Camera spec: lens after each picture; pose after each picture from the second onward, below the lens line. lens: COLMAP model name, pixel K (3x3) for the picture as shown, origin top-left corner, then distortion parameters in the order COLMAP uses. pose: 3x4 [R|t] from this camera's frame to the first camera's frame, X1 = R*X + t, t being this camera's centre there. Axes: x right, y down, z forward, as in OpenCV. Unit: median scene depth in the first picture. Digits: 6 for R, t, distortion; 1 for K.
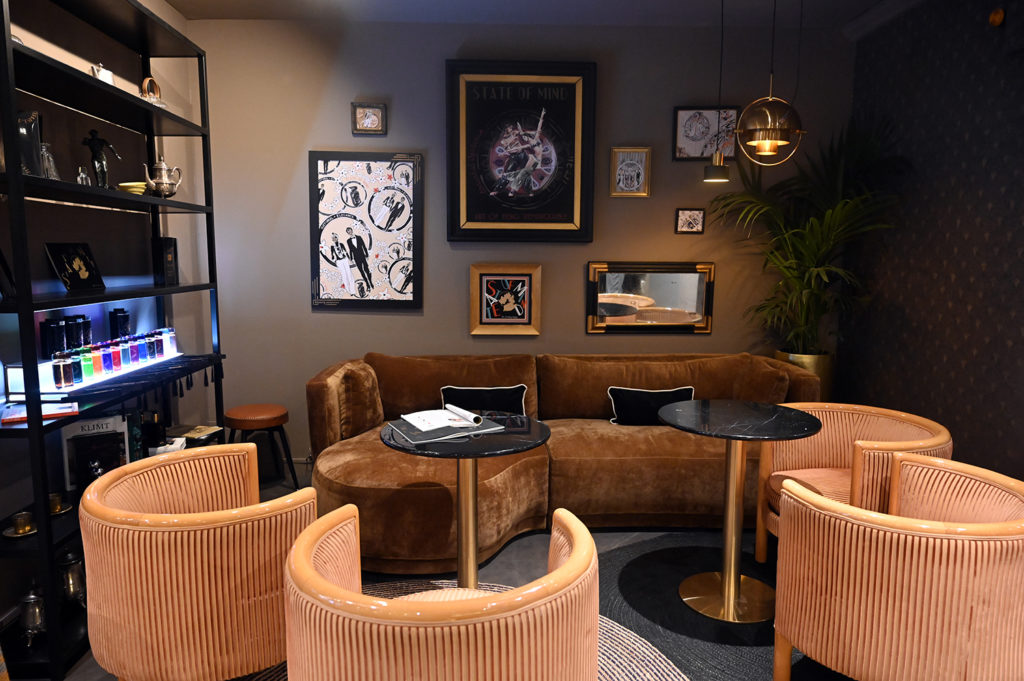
lens RADIAL K [[671.8, 0, 510.1], [0, 671.8, 339.8], [0, 0, 1]] dist [-0.003534, 0.000222]
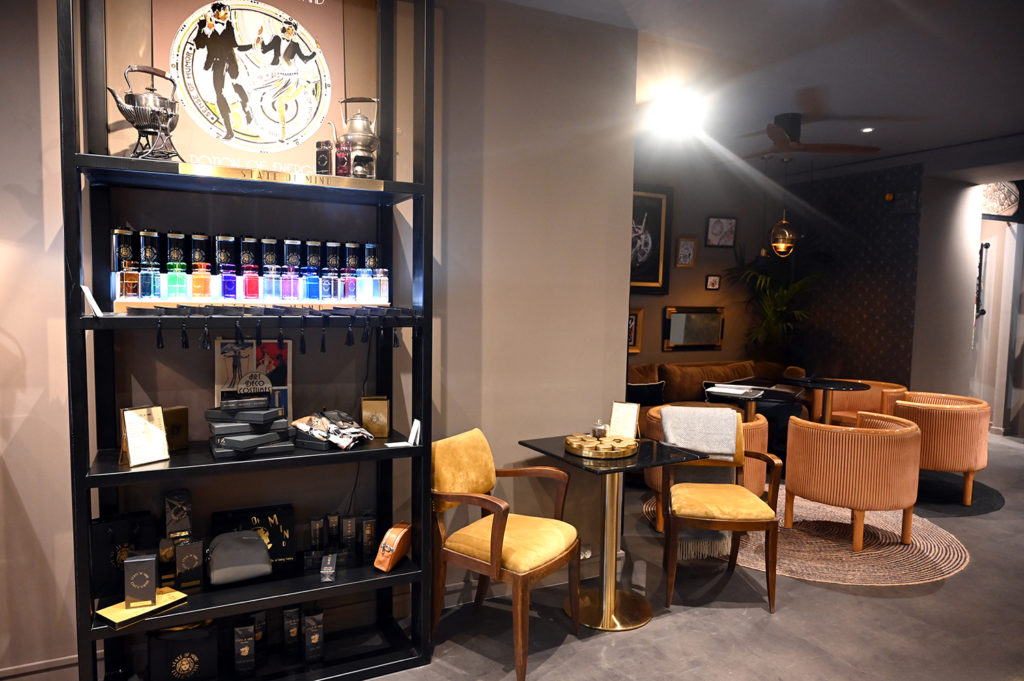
lens RADIAL K [[671.8, 0, 515.0], [0, 671.8, 339.1], [0, 0, 1]] dist [-0.003534, 0.000222]
pose [[0.909189, -0.016884, 0.416041, -0.900471], [0.039106, 0.998224, -0.044949, 0.020787], [-0.414543, 0.057137, 0.908234, -0.316399]]
